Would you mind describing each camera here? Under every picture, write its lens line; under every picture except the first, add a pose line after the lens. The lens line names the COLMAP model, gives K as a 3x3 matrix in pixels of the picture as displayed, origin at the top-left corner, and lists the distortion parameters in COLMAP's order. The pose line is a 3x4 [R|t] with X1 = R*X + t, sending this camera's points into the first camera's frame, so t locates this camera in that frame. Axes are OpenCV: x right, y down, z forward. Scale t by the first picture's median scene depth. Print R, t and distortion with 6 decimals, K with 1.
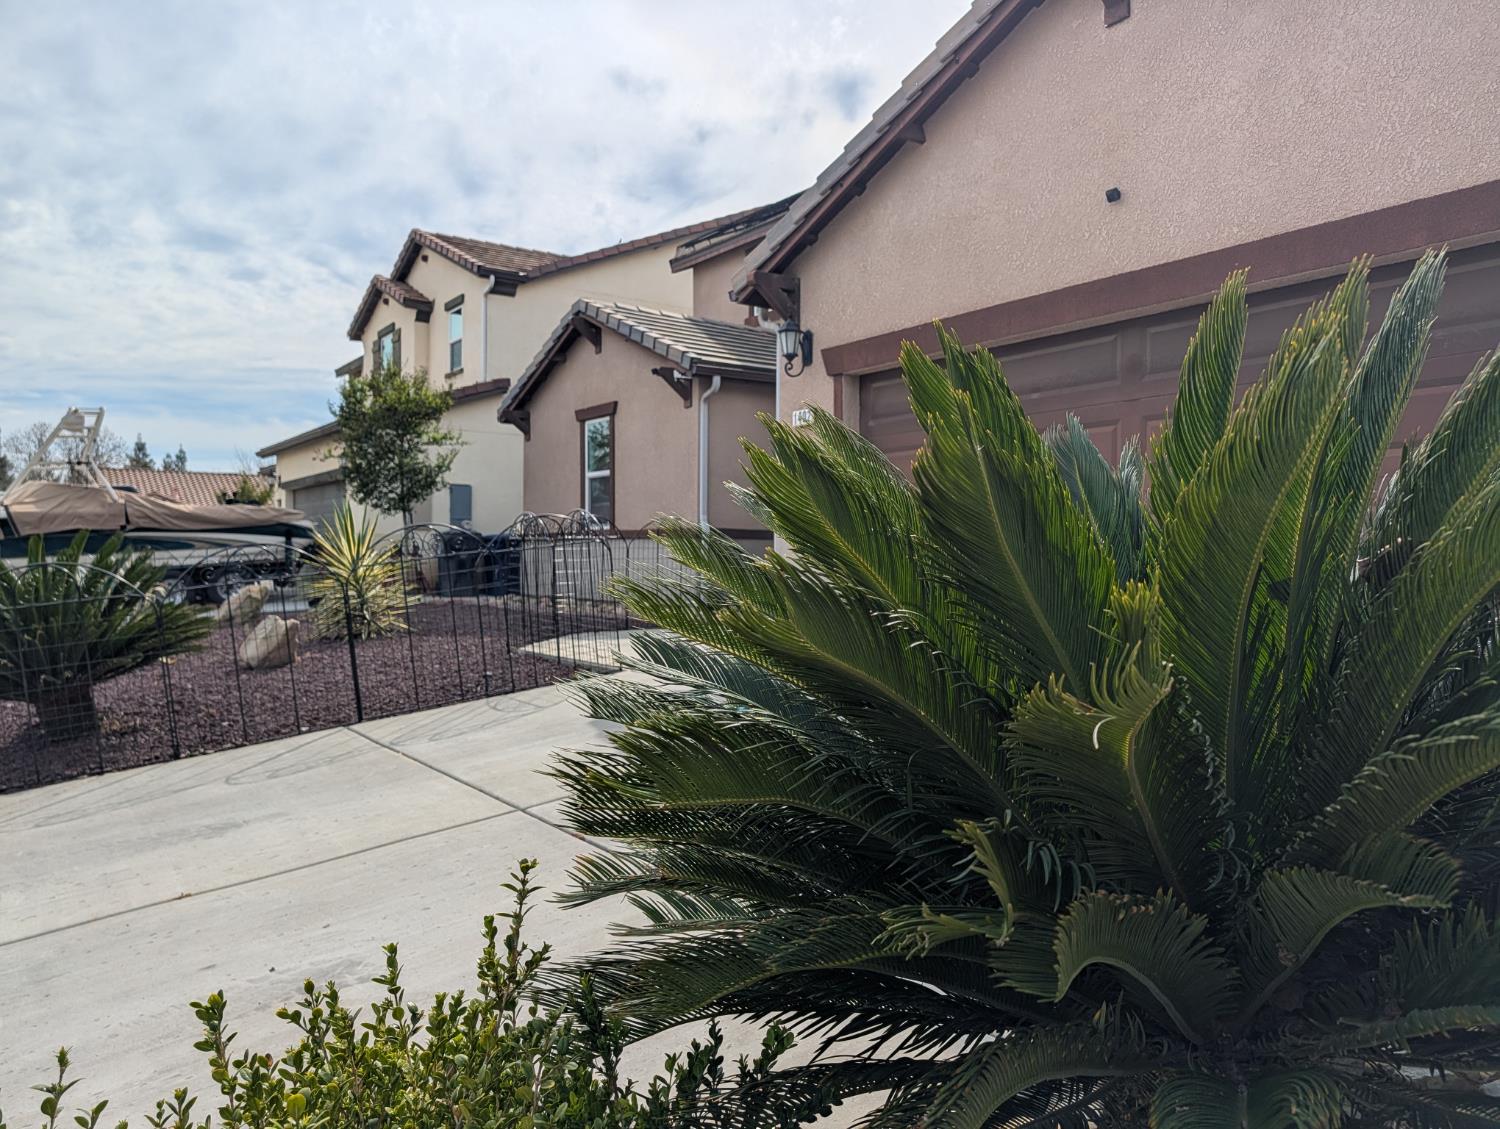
lens RADIAL K [[1094.3, 0, 750.0], [0, 1094.3, 564.5], [0, 0, 1]] dist [0.032601, -0.028893]
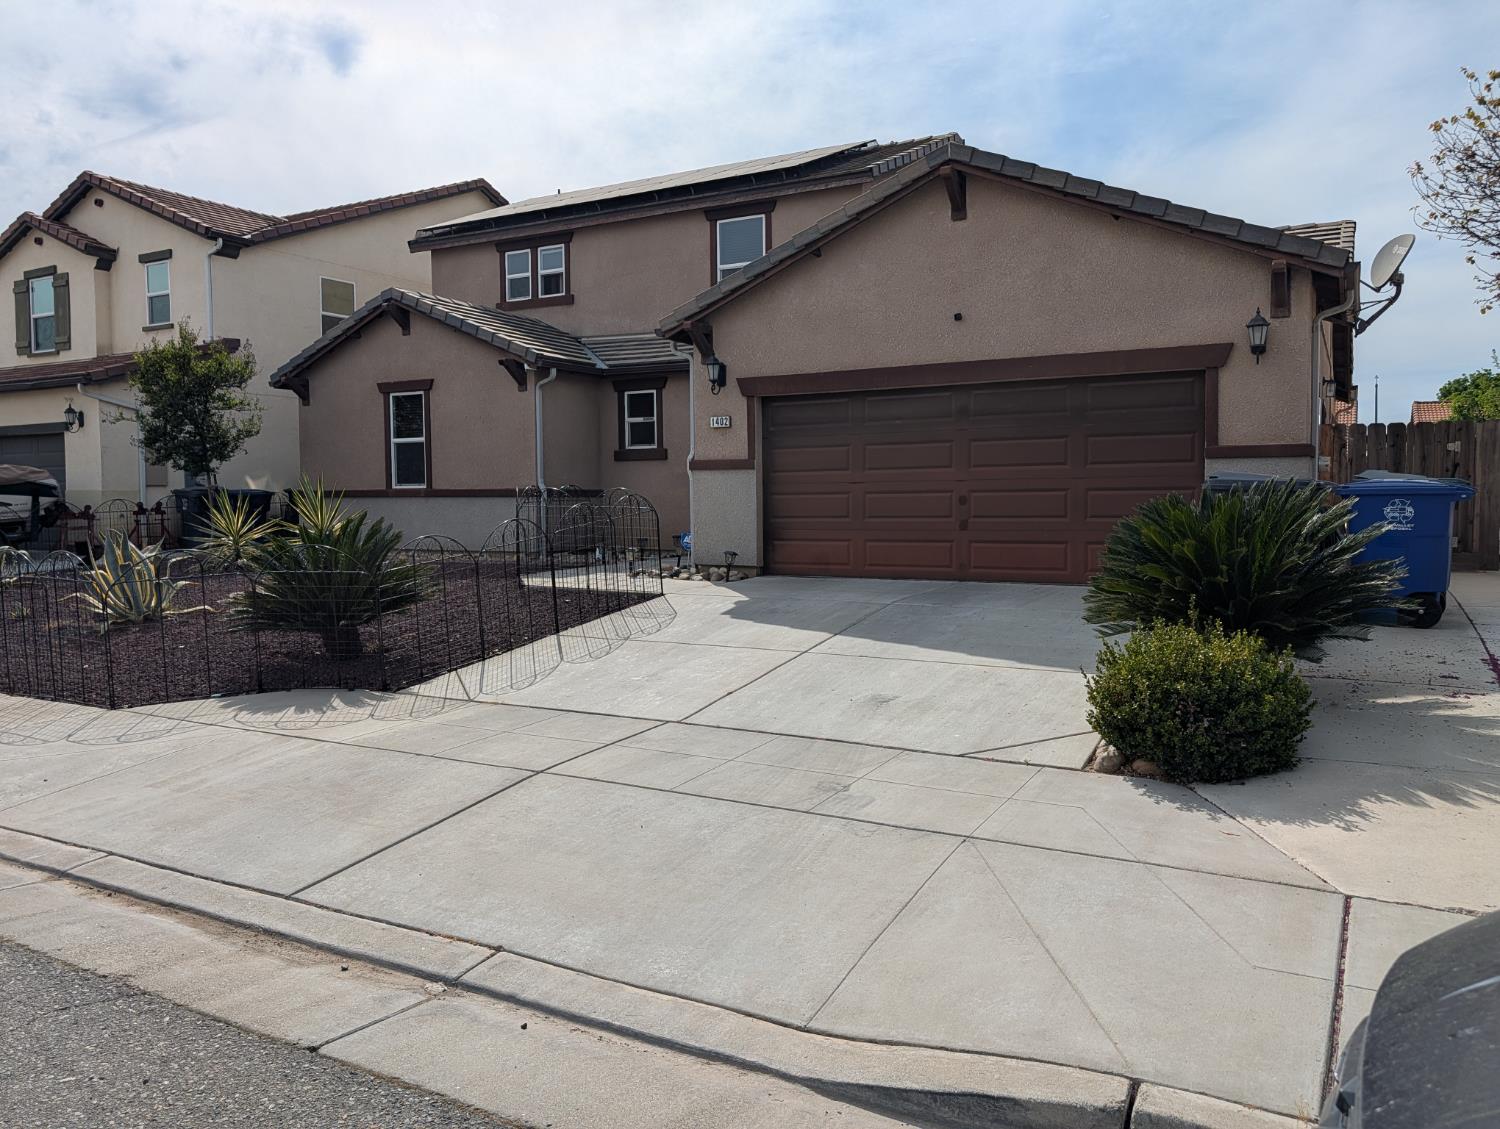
lens RADIAL K [[1054.4, 0, 752.7], [0, 1054.4, 557.4], [0, 0, 1]] dist [0.017983, -0.025064]
pose [[0.895968, -0.044749, 0.441858, -0.319211], [0.017187, 0.997659, 0.066185, -0.025985], [-0.443785, -0.051705, 0.894640, -0.179127]]
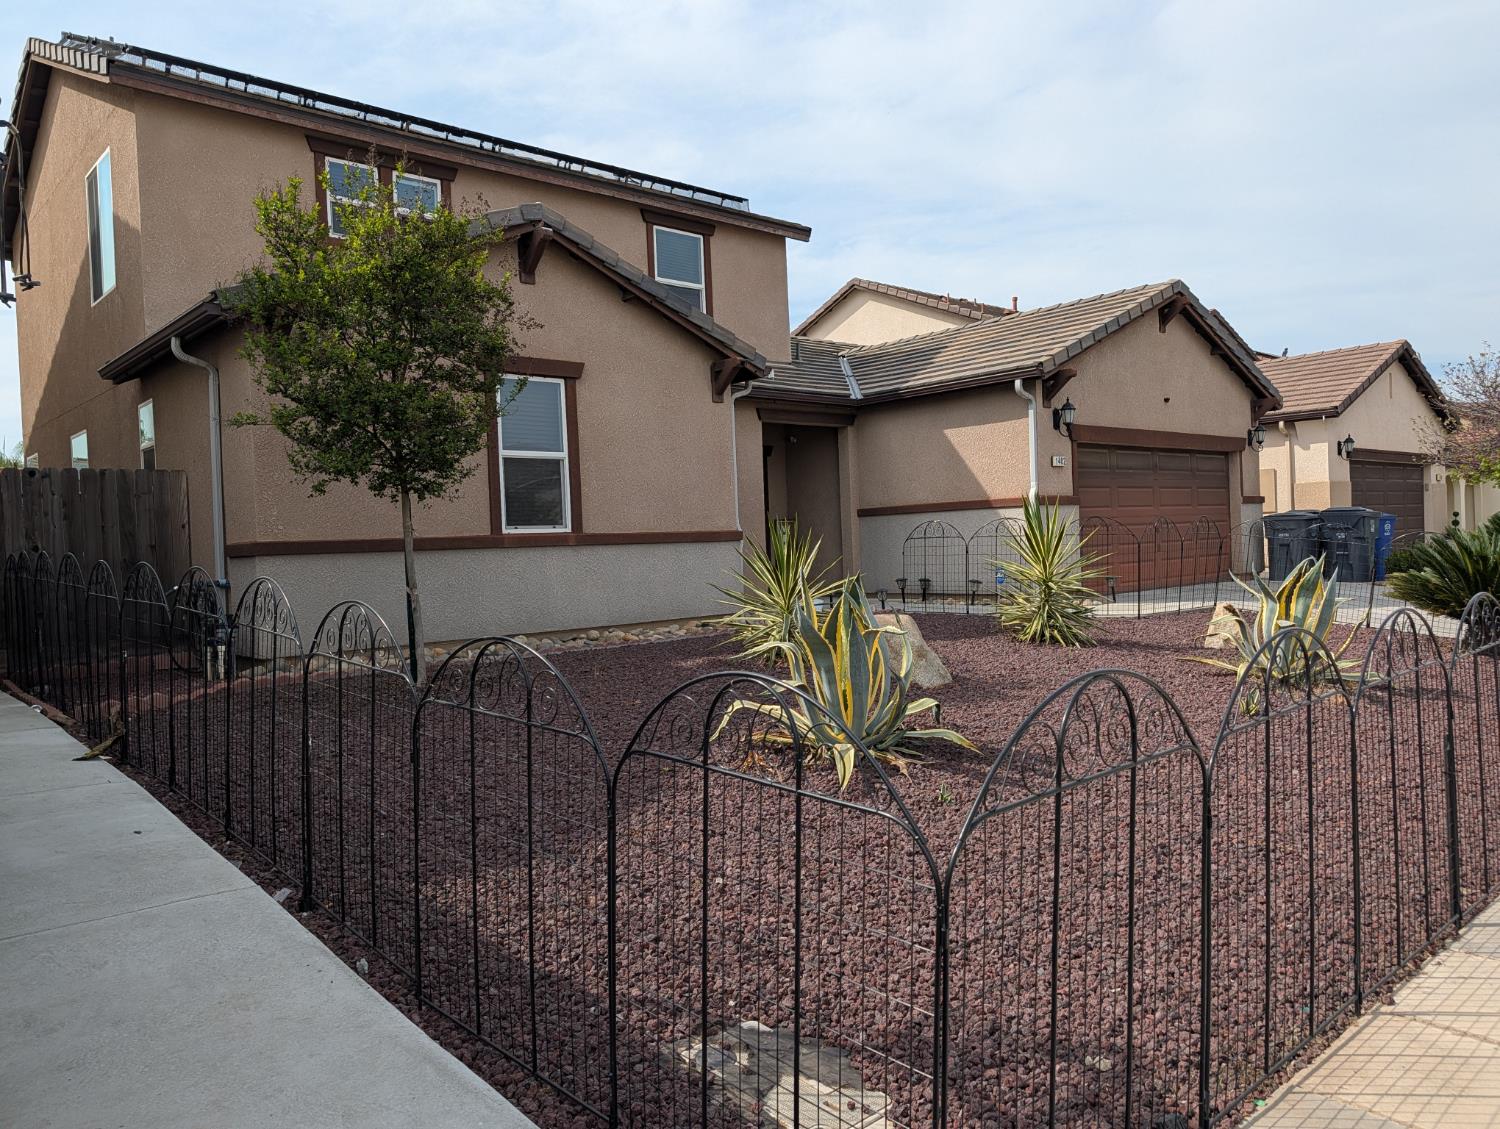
lens RADIAL K [[1094.3, 0, 750.0], [0, 1094.3, 564.5], [0, 0, 1]] dist [0.032601, -0.028893]
pose [[-0.120138, -0.028721, 0.992342, -0.885479], [0.033138, 0.998908, 0.032923, -0.029304], [-0.992204, 0.036839, -0.119055, 0.960579]]
